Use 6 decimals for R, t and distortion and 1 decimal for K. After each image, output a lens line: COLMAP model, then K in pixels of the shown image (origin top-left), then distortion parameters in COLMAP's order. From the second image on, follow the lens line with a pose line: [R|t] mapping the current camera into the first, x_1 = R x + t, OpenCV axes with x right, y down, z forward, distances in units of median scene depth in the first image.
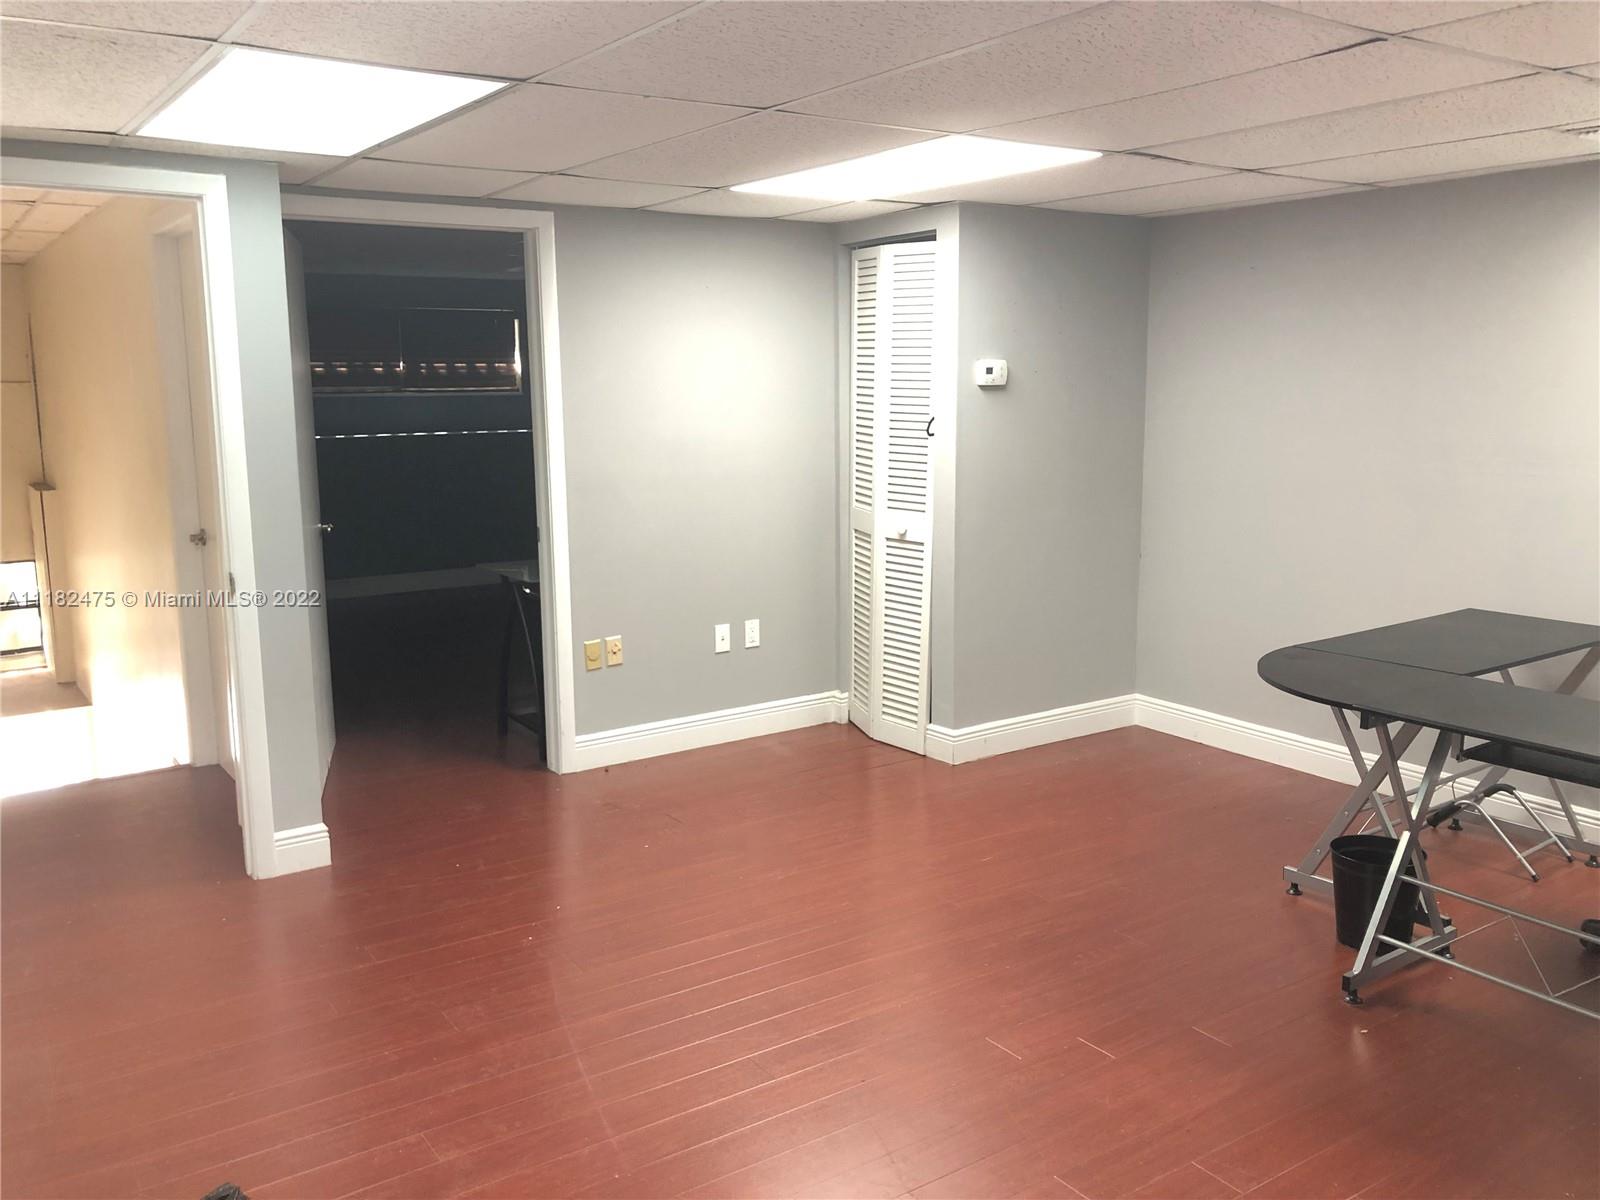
lens RADIAL K [[1321.9, 0, 798.4], [0, 1321.9, 606.7], [0, 0, 1]] dist [-0.007042, -0.003549]
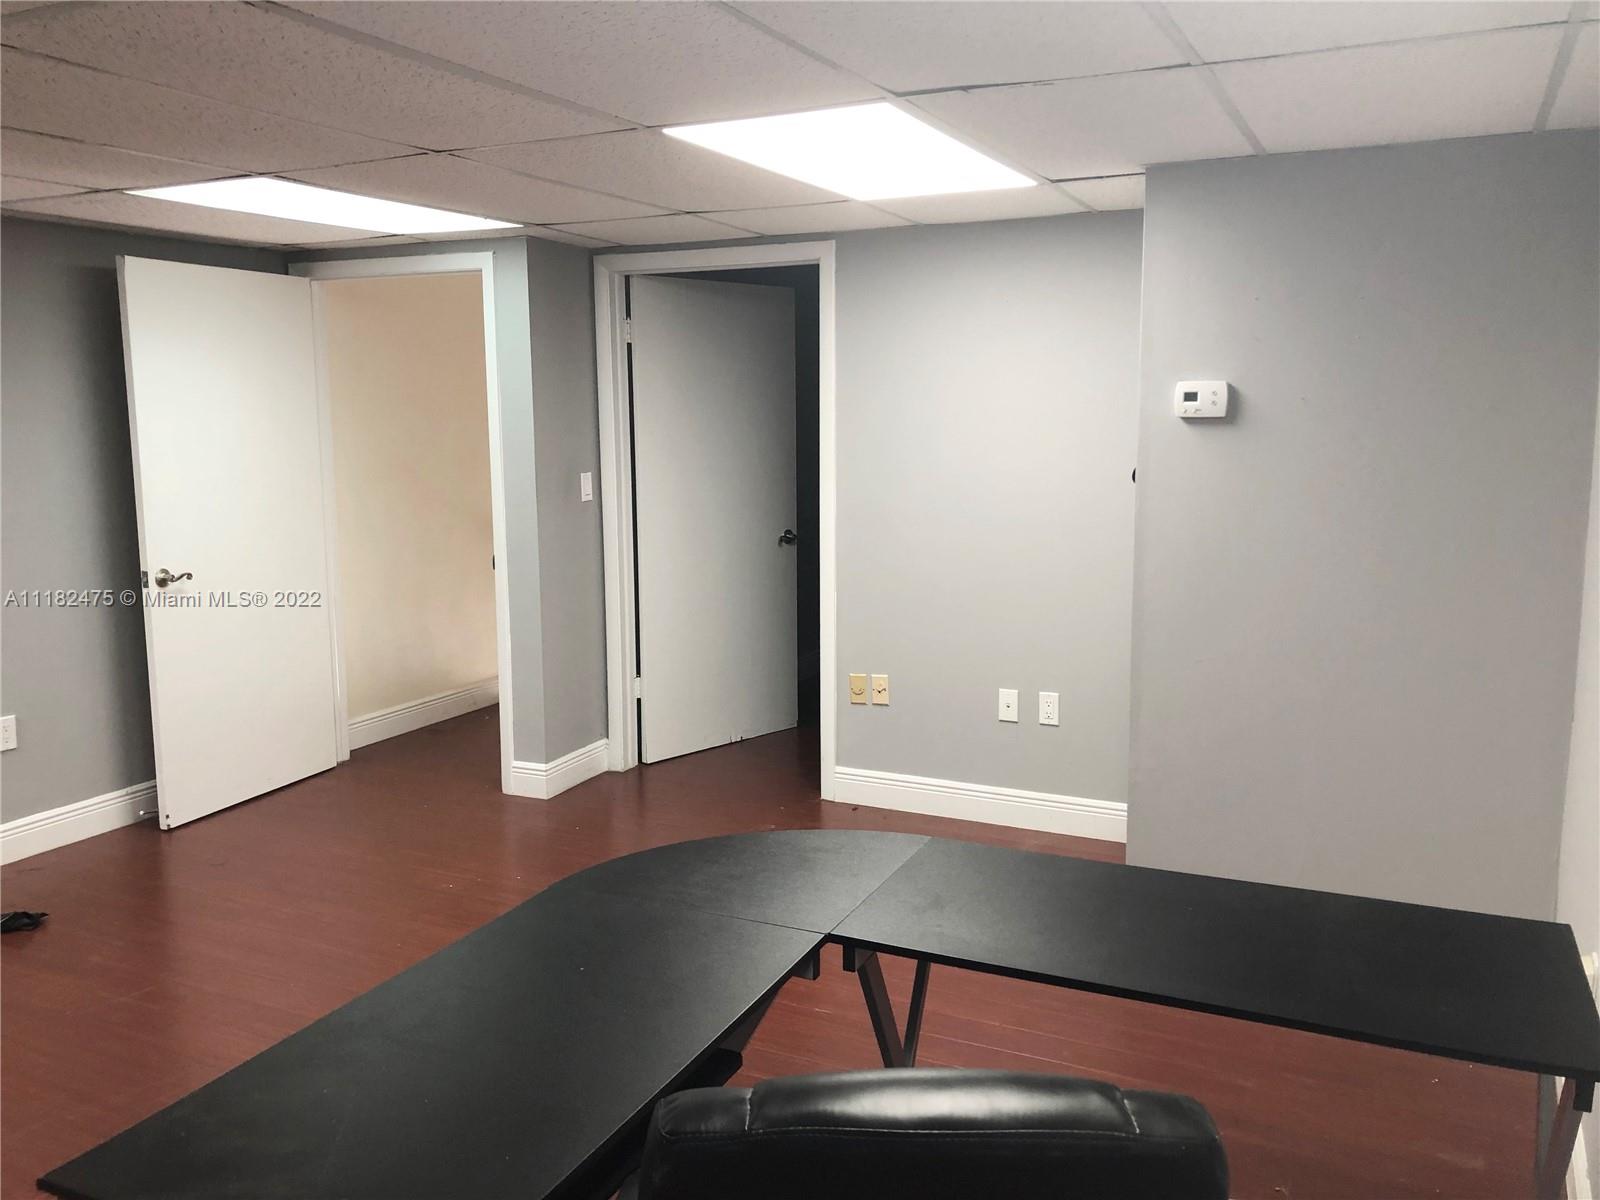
lens RADIAL K [[1321.9, 0, 794.0], [0, 1321.9, 593.9], [0, 0, 1]] dist [-0.007042, -0.003549]
pose [[0.478894, 0.126729, -0.868677, 0.657420], [-0.150346, 0.986746, 0.061070, -0.084627], [0.864903, 0.101356, 0.491600, 0.473607]]
